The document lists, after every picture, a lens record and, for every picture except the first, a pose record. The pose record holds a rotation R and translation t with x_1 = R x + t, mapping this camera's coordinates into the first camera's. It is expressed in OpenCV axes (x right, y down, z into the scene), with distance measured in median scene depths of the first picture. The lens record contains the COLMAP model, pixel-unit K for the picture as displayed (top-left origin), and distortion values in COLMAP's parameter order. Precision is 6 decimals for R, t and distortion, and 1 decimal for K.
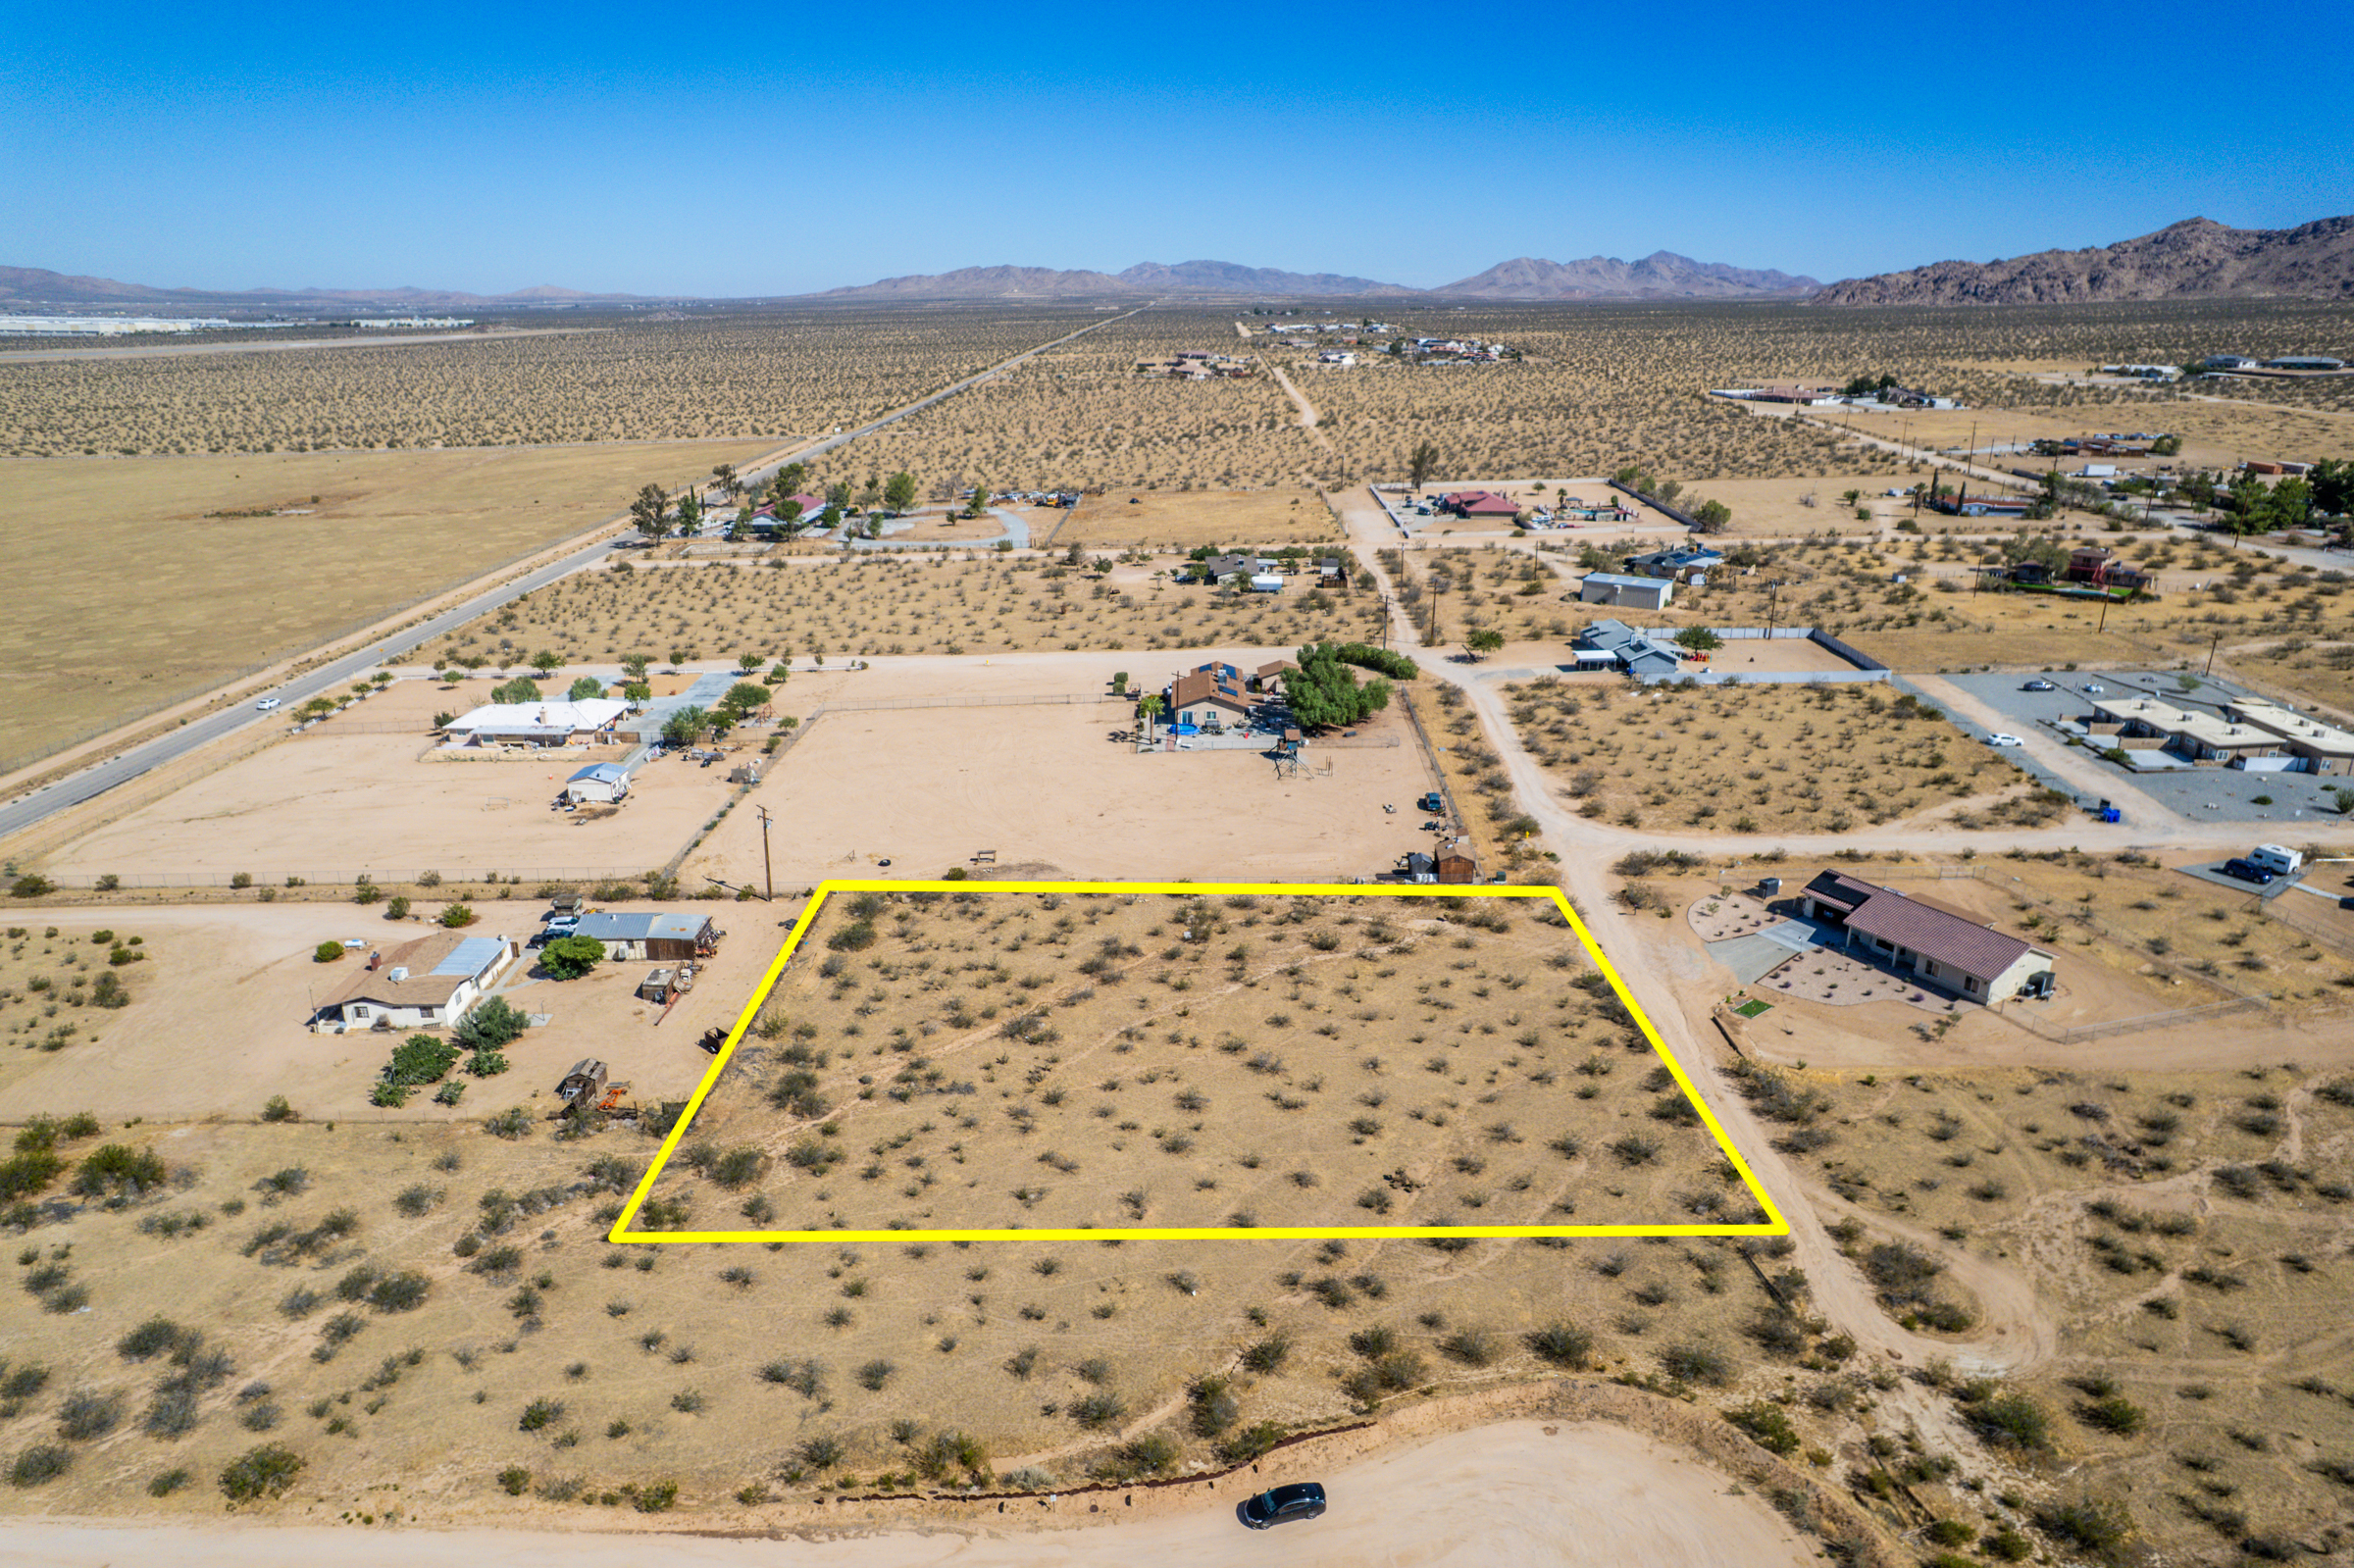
lens RADIAL K [[1507.7, 0, 1187.0], [0, 1507.7, 795.4], [0, 0, 1]] dist [-0.073442, 0.064846]
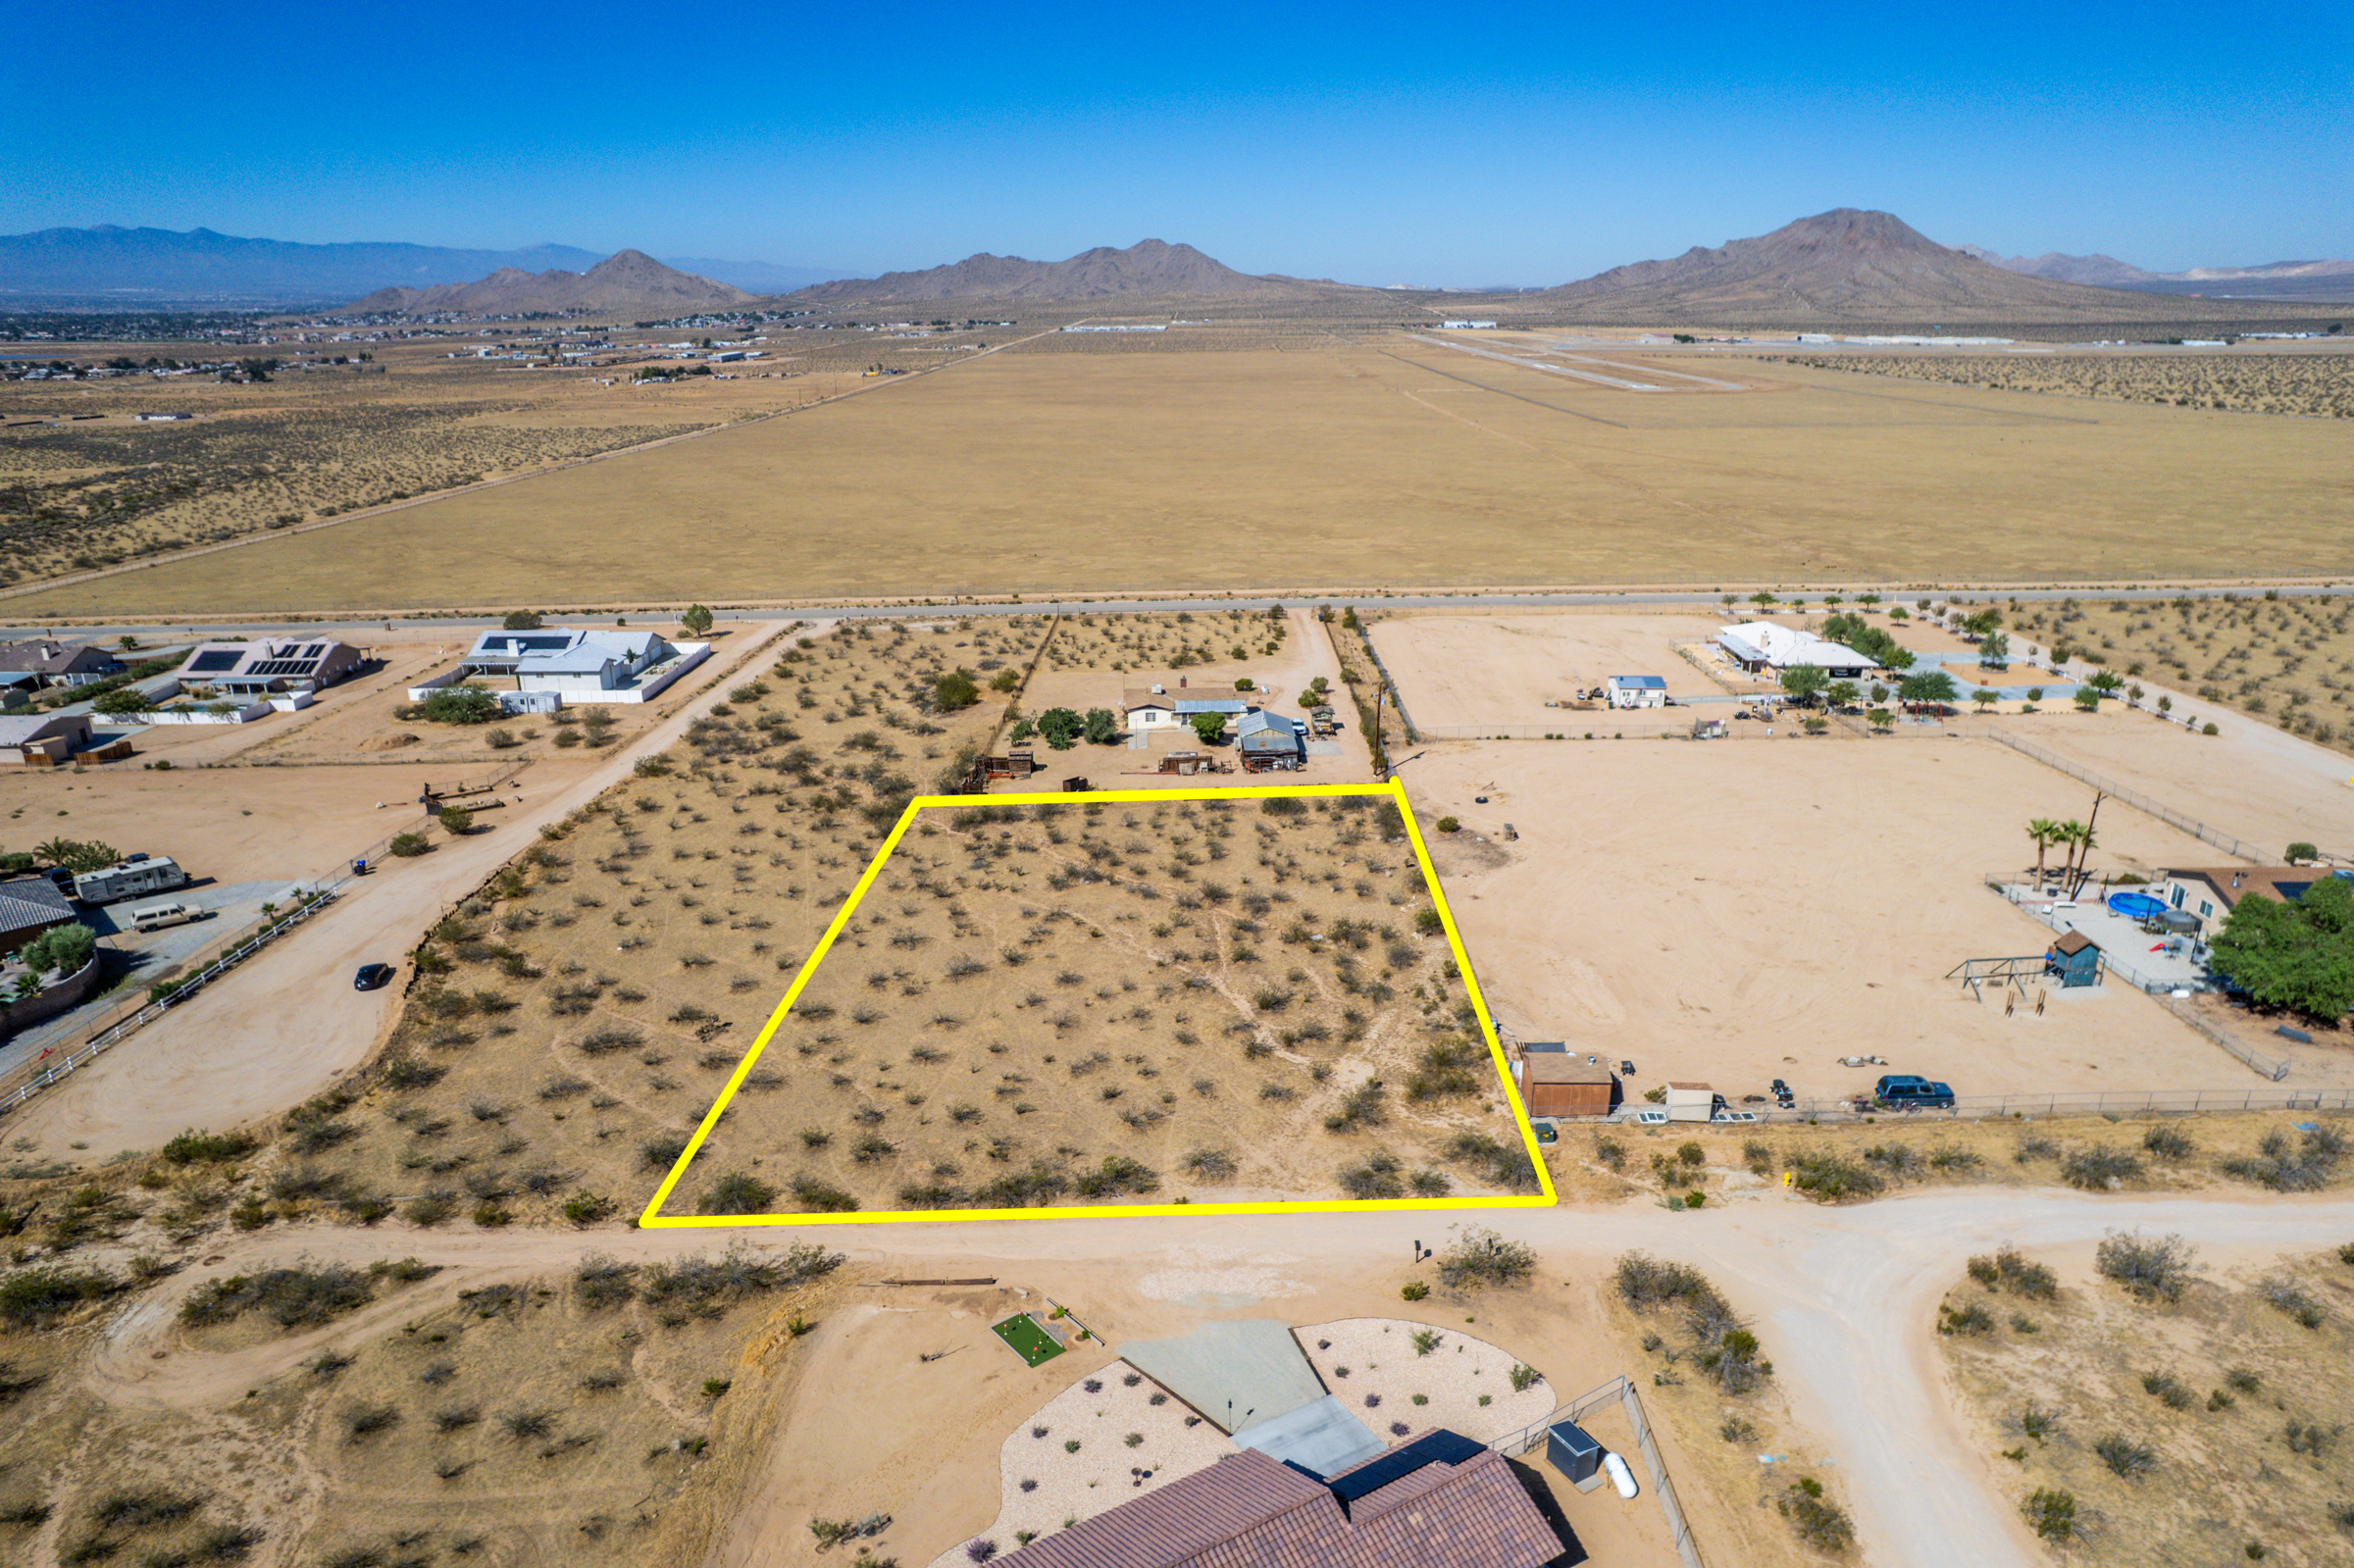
lens RADIAL K [[1507.7, 0, 1182.3], [0, 1507.7, 802.8], [0, 0, 1]] dist [-0.073442, 0.064846]
pose [[0.003187, 0.322750, -0.946479, 0.779007], [-0.311967, 0.899568, 0.305703, -0.206623], [0.950088, 0.294296, 0.103554, 0.871669]]
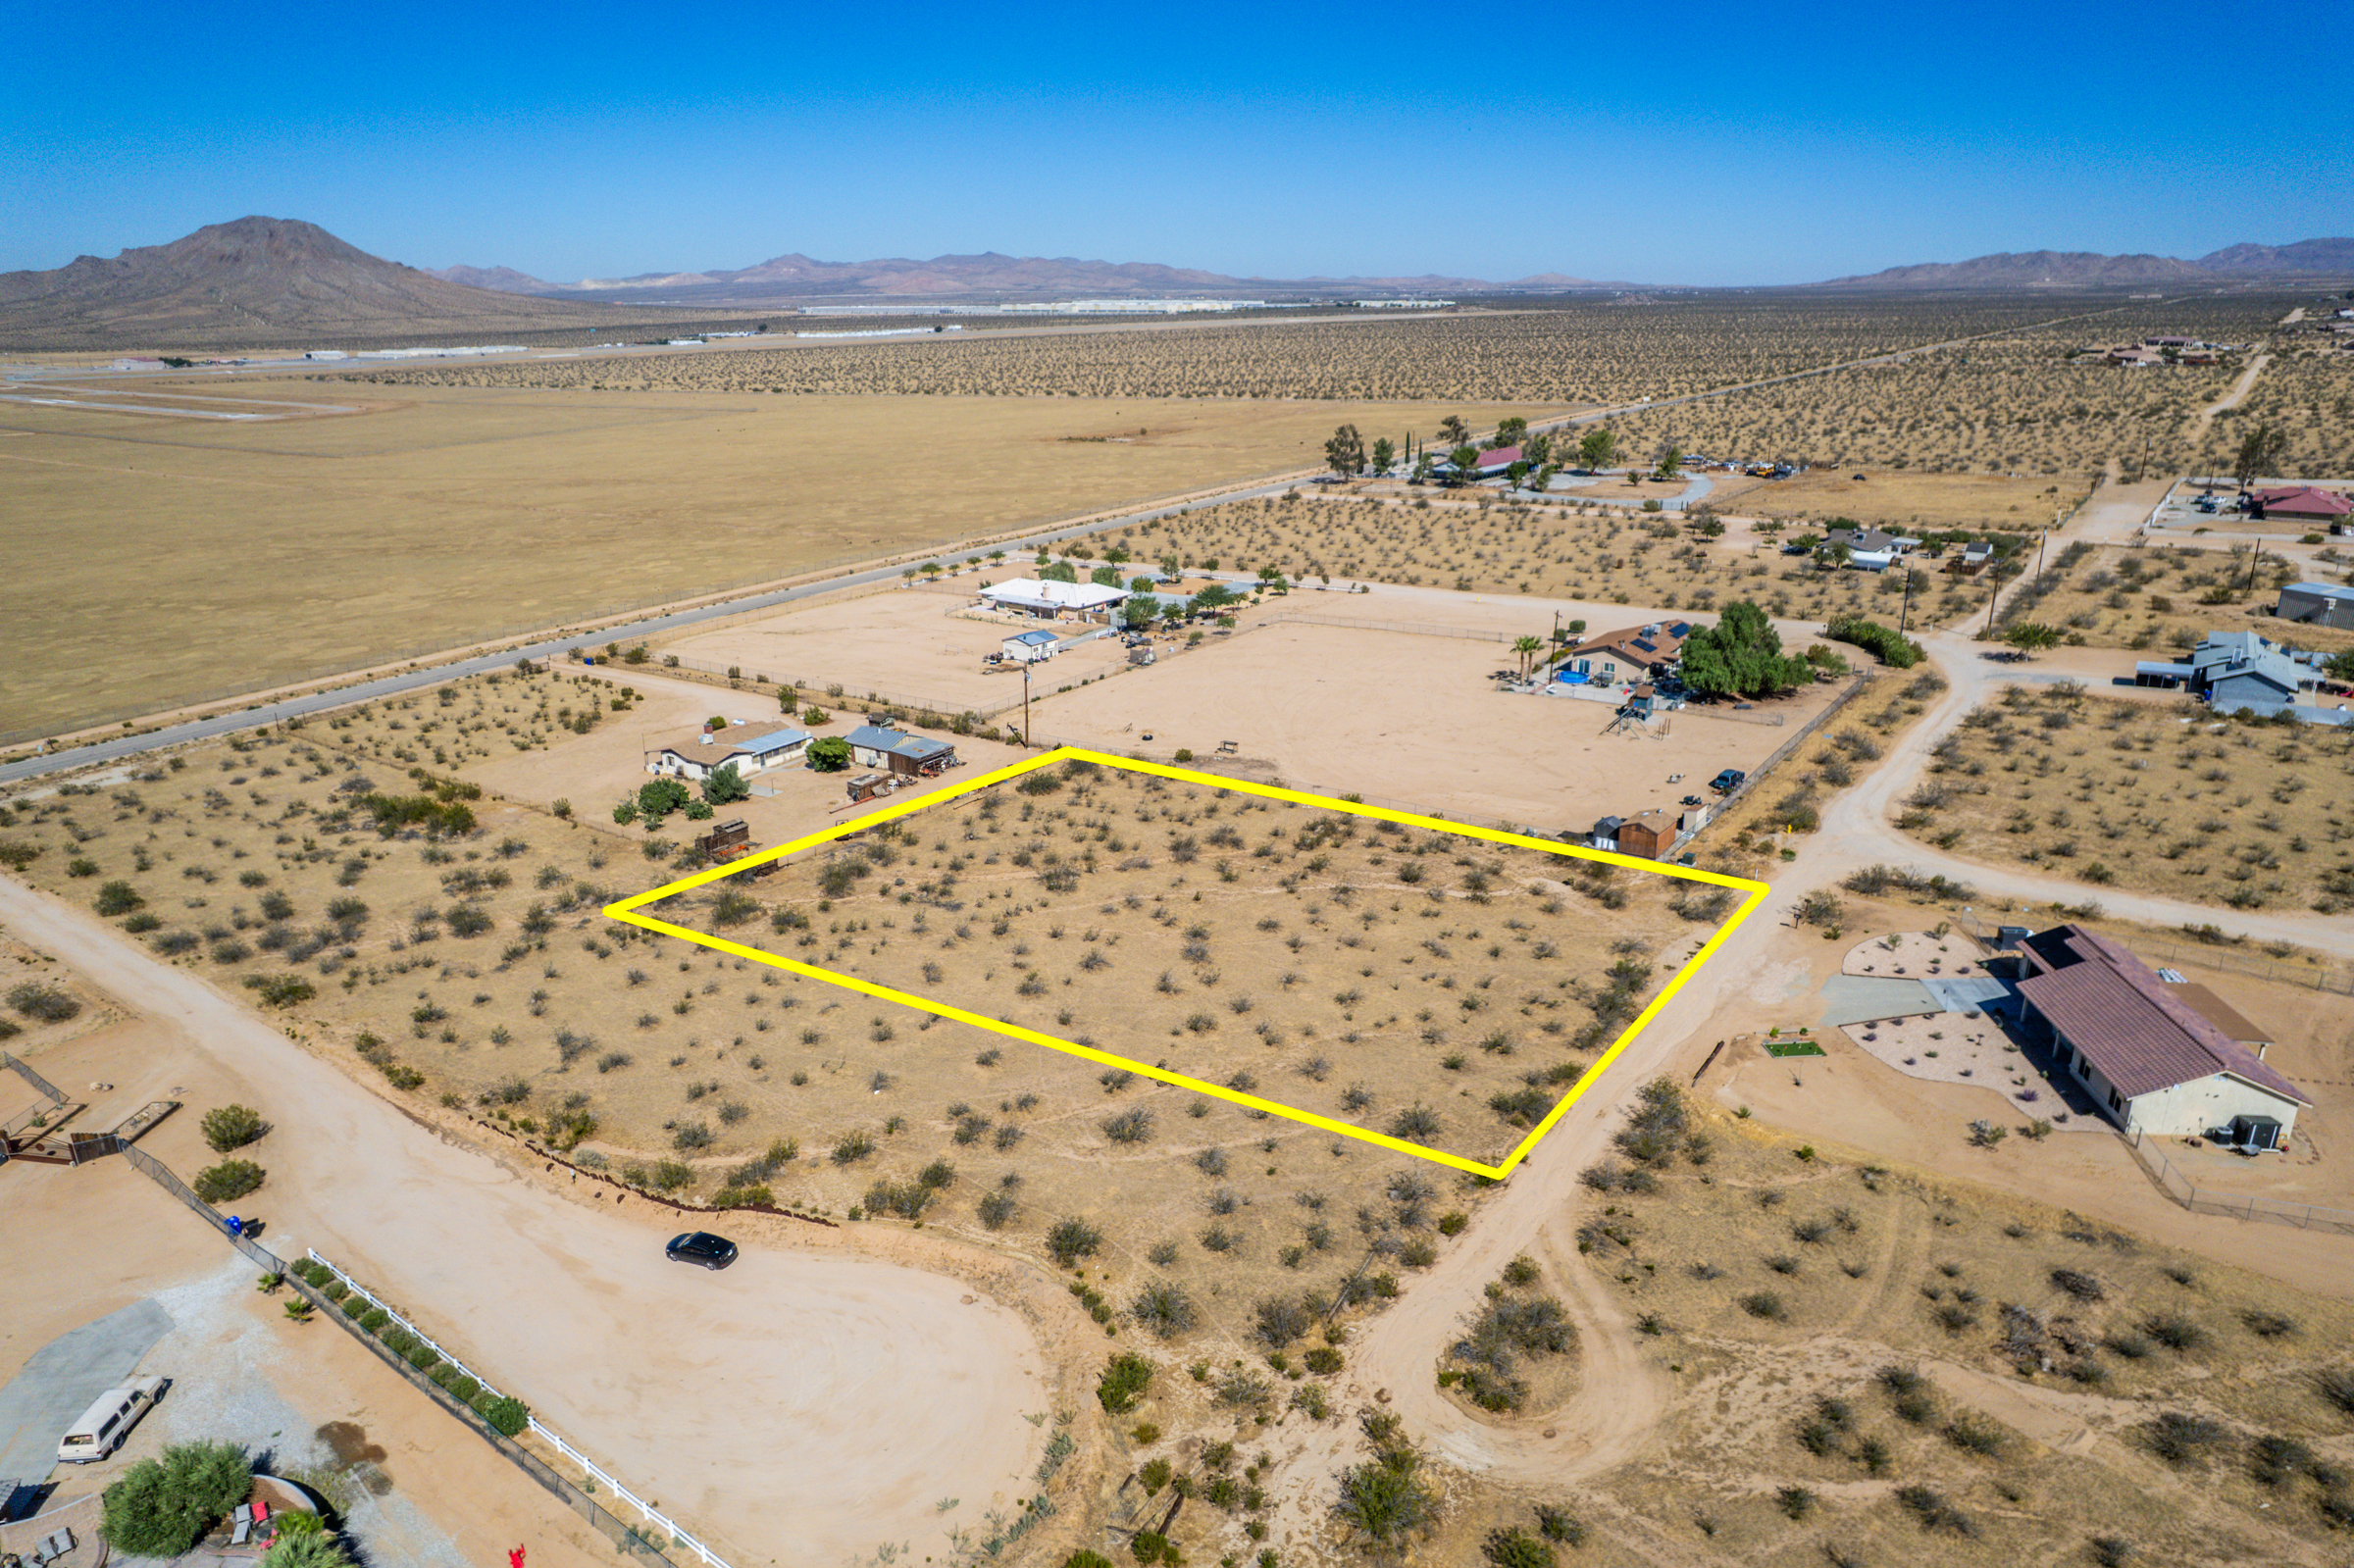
lens RADIAL K [[1507.7, 0, 1187.5], [0, 1507.7, 806.2], [0, 0, 1]] dist [-0.073442, 0.064846]
pose [[0.814256, 0.181115, -0.551530, 0.488728], [-0.174238, 0.982529, 0.065412, 0.021779], [0.553741, 0.042836, 0.831587, 0.166760]]
